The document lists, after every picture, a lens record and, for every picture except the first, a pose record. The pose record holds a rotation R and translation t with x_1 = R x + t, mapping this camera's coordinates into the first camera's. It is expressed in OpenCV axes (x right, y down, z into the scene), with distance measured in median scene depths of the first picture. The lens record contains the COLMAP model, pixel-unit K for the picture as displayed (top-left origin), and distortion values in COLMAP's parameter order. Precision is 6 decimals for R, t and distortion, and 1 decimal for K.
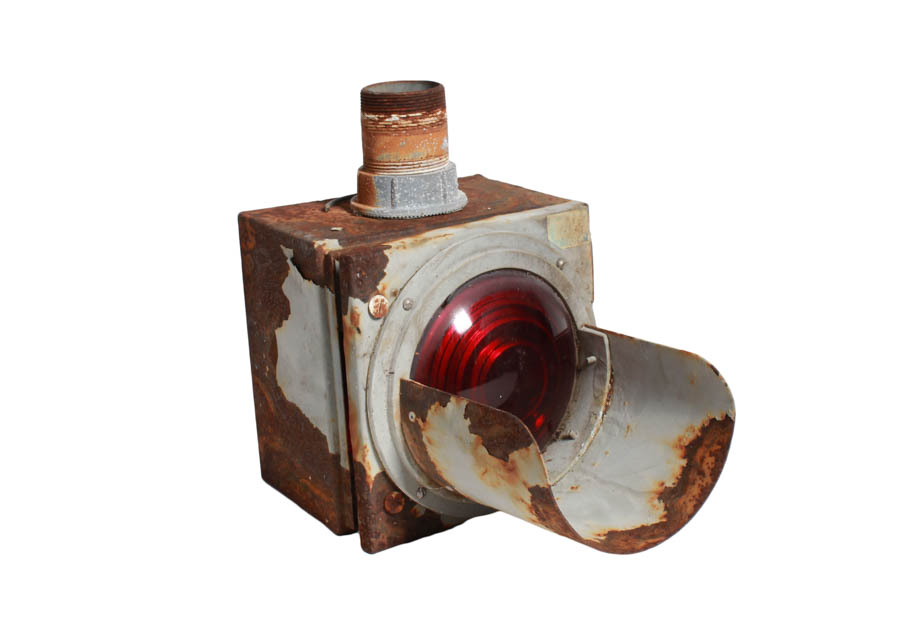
lens RADIAL K [[1617.3, 0, 450.0], [0, 1617.3, 321.5], [0, 0, 1]] dist [0.009426, 0.014554]
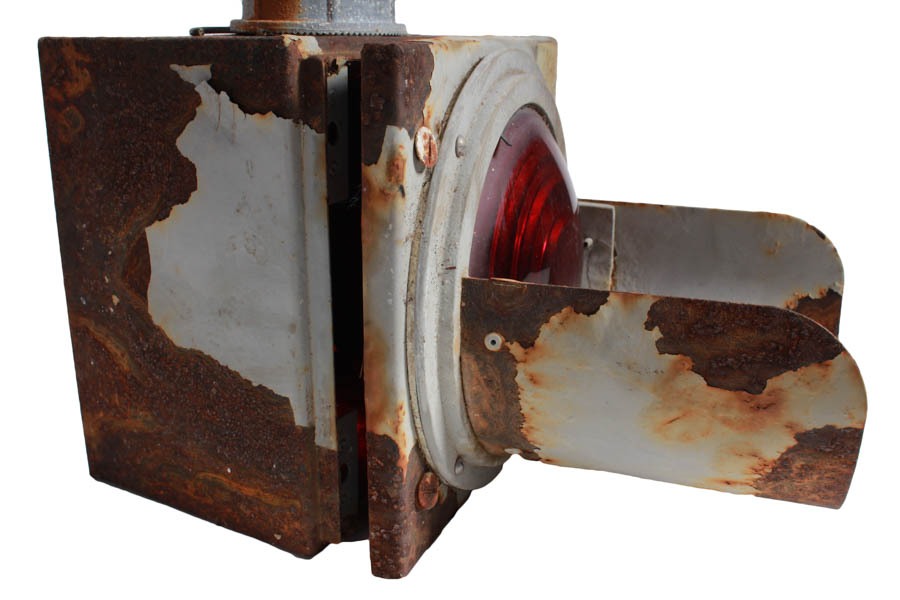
lens RADIAL K [[885.9, 0, 450.0], [0, 885.9, 300.0], [0, 0, 1]] dist [-0.104477, 0.014779]
pose [[0.851448, -0.094476, 0.515858, -0.191468], [0.087086, 0.995454, 0.038571, 0.030352], [-0.517157, 0.012083, 0.855805, 0.726793]]
